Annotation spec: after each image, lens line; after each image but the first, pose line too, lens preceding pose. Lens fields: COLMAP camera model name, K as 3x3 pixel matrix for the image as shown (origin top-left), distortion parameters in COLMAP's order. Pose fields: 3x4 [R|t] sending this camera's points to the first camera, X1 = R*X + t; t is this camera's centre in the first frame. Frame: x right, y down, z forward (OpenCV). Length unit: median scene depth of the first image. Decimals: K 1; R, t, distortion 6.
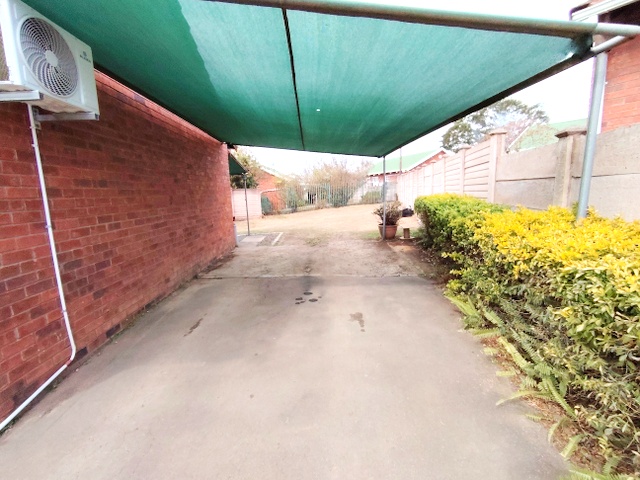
lens RADIAL K [[301.7, 0, 321.9], [0, 301.7, 241.0], [0, 0, 1]] dist [0.001379, -0.000079]
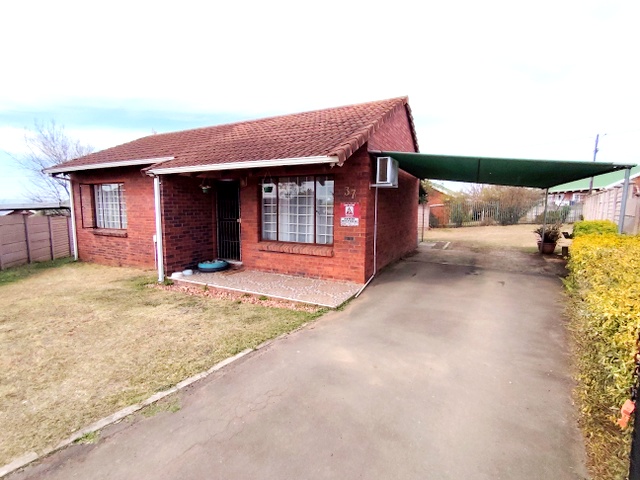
lens RADIAL K [[301.7, 0, 321.9], [0, 301.7, 241.0], [0, 0, 1]] dist [0.001379, -0.000079]
pose [[0.874070, 0.097031, -0.476011, 0.002377], [-0.114577, 0.993383, -0.007898, 0.043517], [0.472095, 0.061443, 0.879404, -0.401304]]
